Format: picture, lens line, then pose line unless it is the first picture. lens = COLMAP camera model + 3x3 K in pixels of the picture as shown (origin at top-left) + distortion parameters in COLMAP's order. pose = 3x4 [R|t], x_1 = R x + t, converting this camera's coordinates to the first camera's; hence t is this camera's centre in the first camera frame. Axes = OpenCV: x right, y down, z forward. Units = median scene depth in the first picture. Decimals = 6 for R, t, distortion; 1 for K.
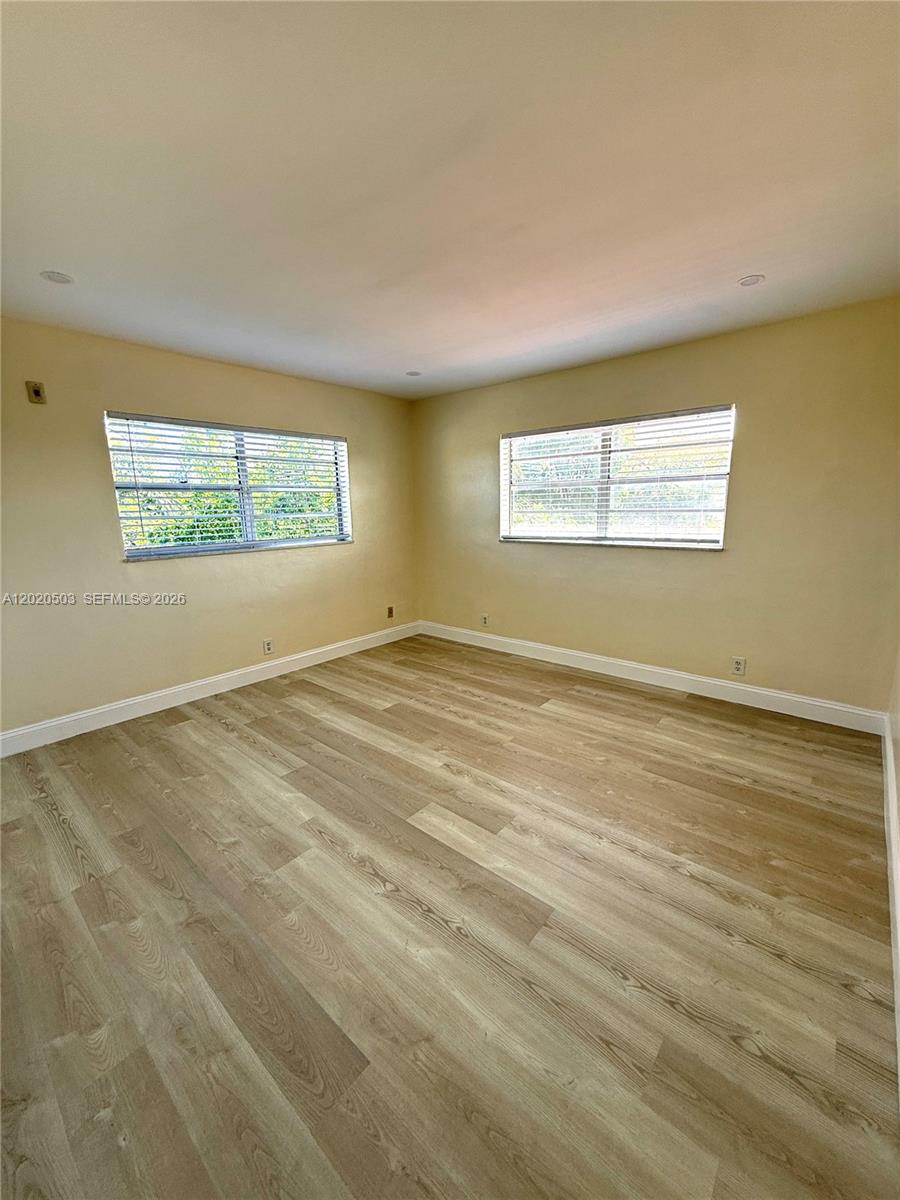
lens RADIAL K [[483.1, 0, 451.1], [0, 483.1, 600.0], [0, 0, 1]] dist [-0.000374, -0.000134]
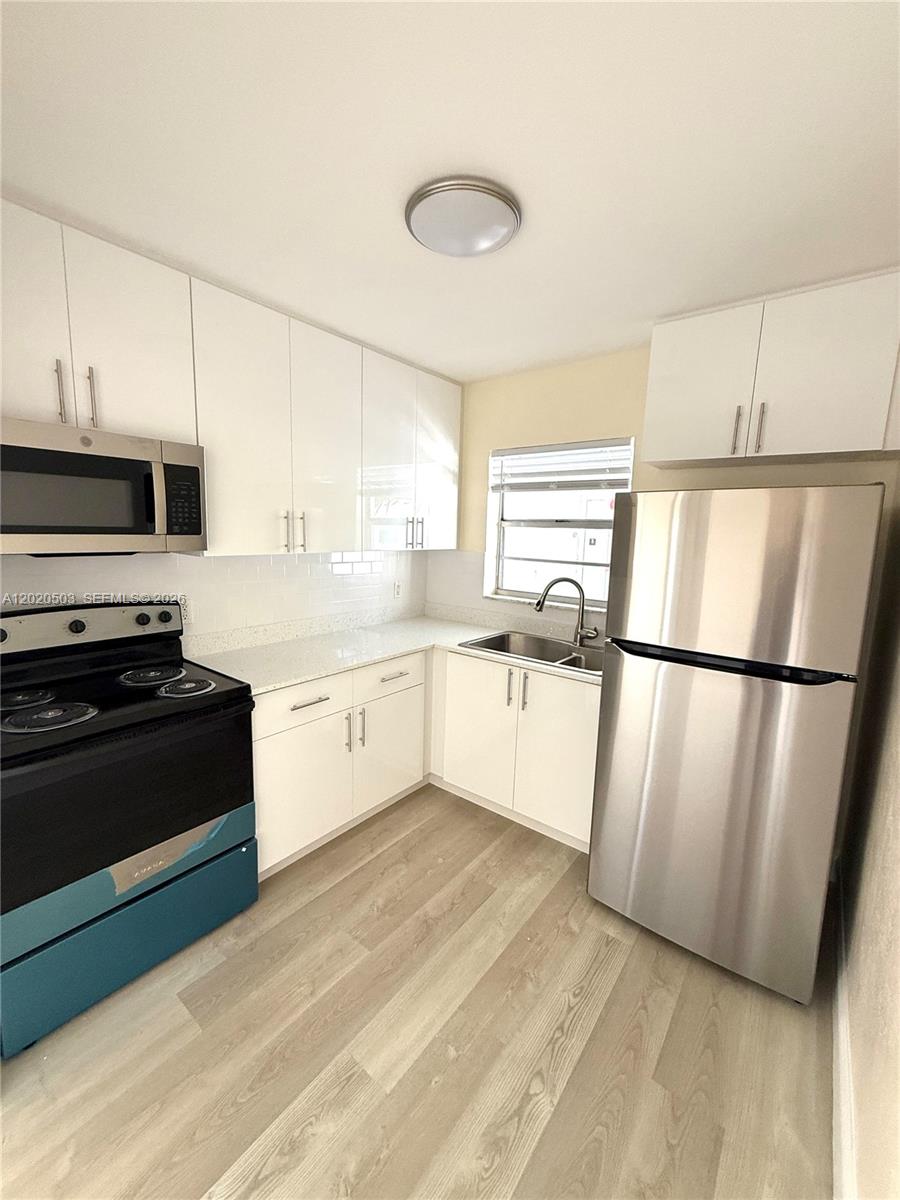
lens RADIAL K [[483.1, 0, 446.3], [0, 483.1, 598.3], [0, 0, 1]] dist [-0.000374, -0.000134]
pose [[-0.026655, -0.122860, 0.992066, -0.769455], [0.173800, 0.976734, 0.125631, -0.196776], [-0.984420, 0.175770, -0.004682, 1.093532]]
